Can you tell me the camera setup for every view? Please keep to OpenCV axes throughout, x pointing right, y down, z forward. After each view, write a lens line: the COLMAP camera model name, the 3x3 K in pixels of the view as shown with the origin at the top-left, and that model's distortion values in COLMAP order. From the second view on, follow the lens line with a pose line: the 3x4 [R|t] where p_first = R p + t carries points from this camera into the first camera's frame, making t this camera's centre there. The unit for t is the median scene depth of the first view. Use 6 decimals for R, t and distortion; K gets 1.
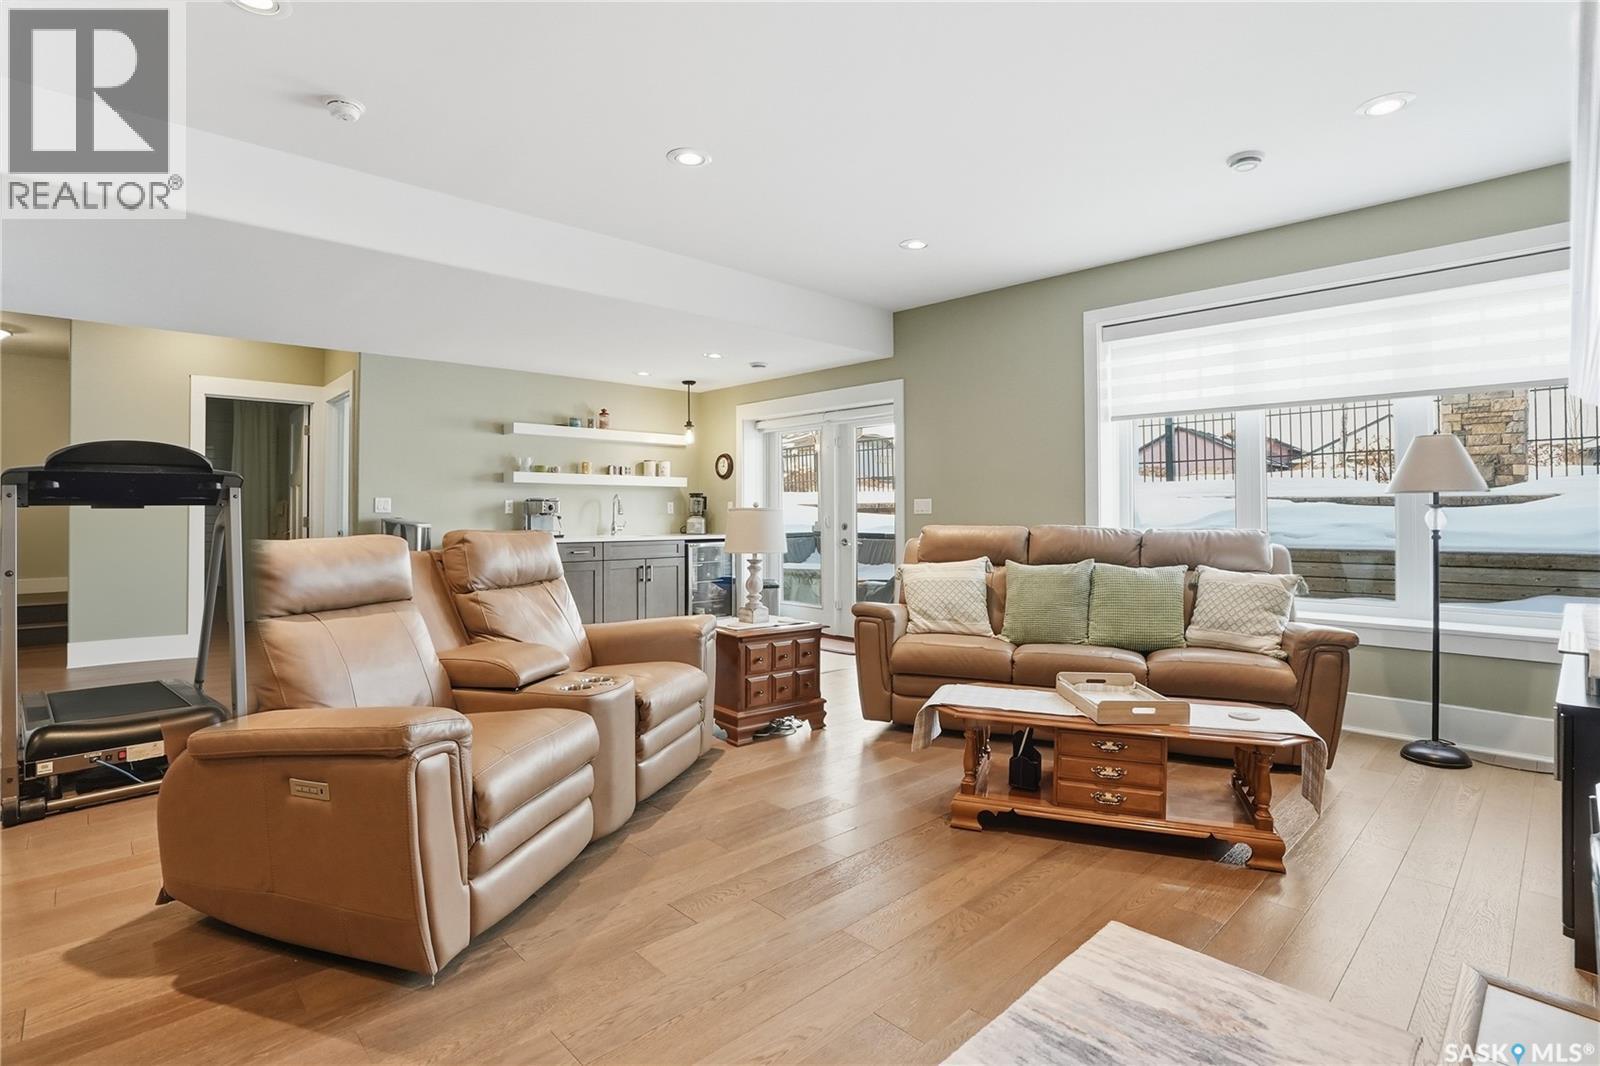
lens RADIAL K [[749.0, 0, 800.4], [0, 749.0, 512.2], [0, 0, 1]] dist [-0.061356, 0.023222]
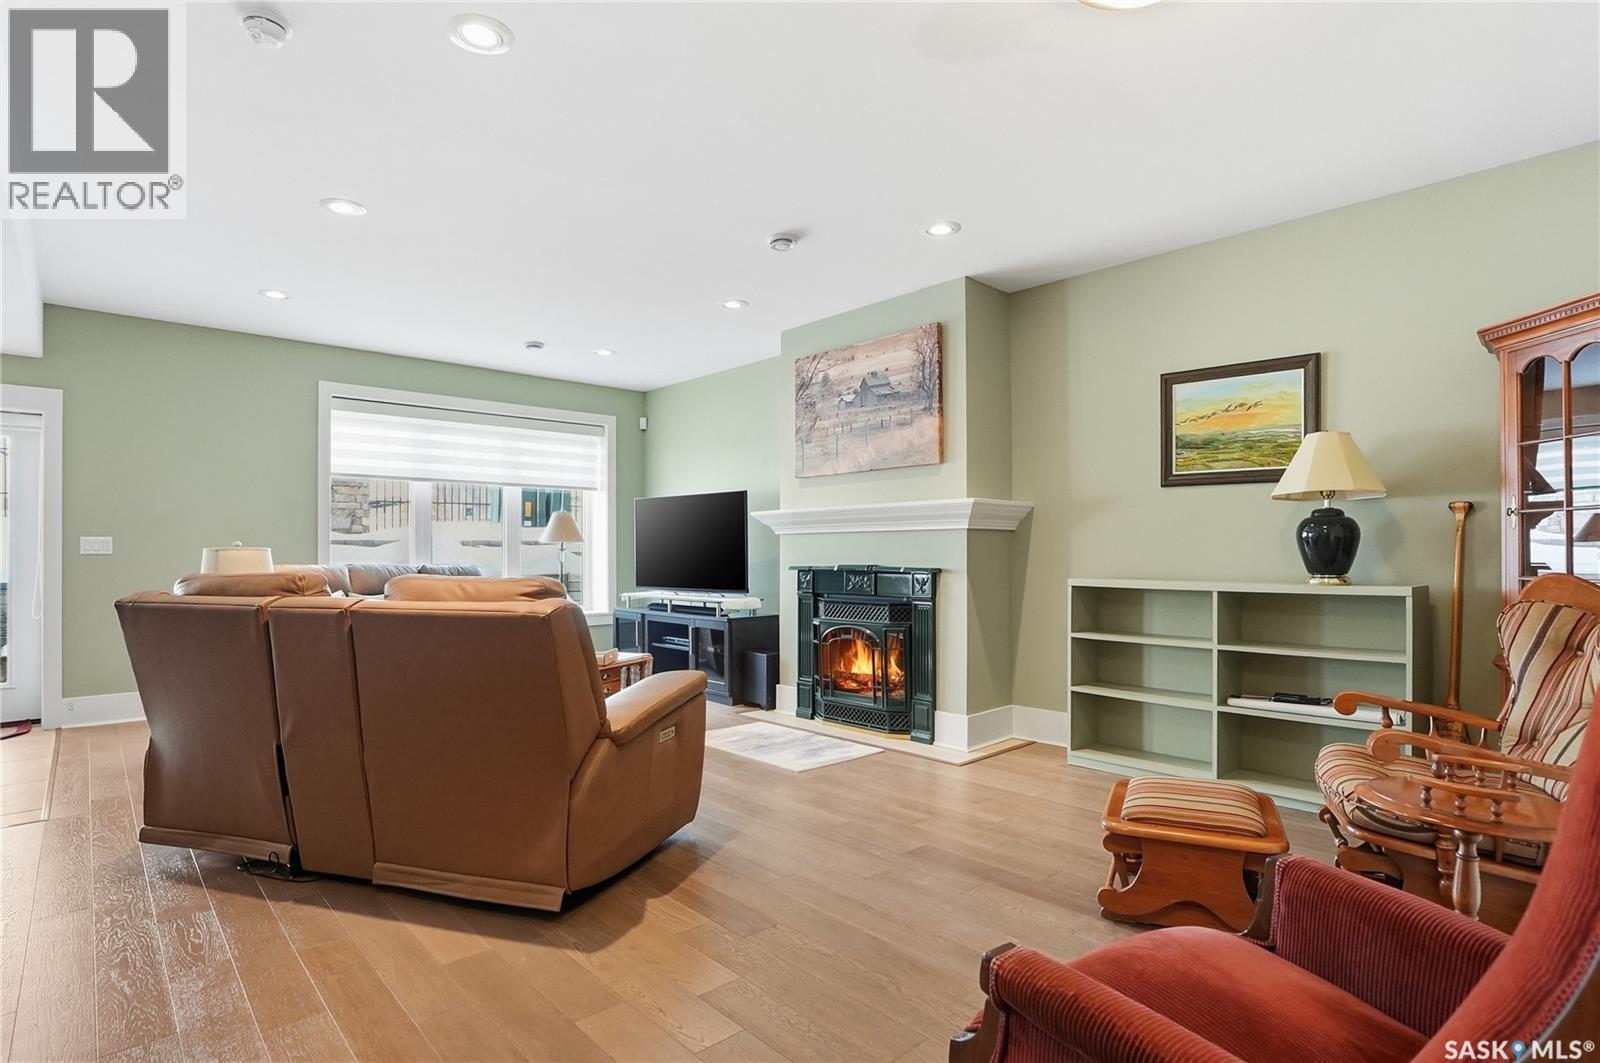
lens RADIAL K [[772.3, 0, 785.6], [0, 772.3, 526.3], [0, 0, 1]] dist [-0.067605, 0.024563]
pose [[0.046361, 0.030643, 0.998455, -0.771574], [0.004210, 0.999515, -0.030871, -0.002561], [-0.998916, 0.005635, 0.046209, 0.226040]]
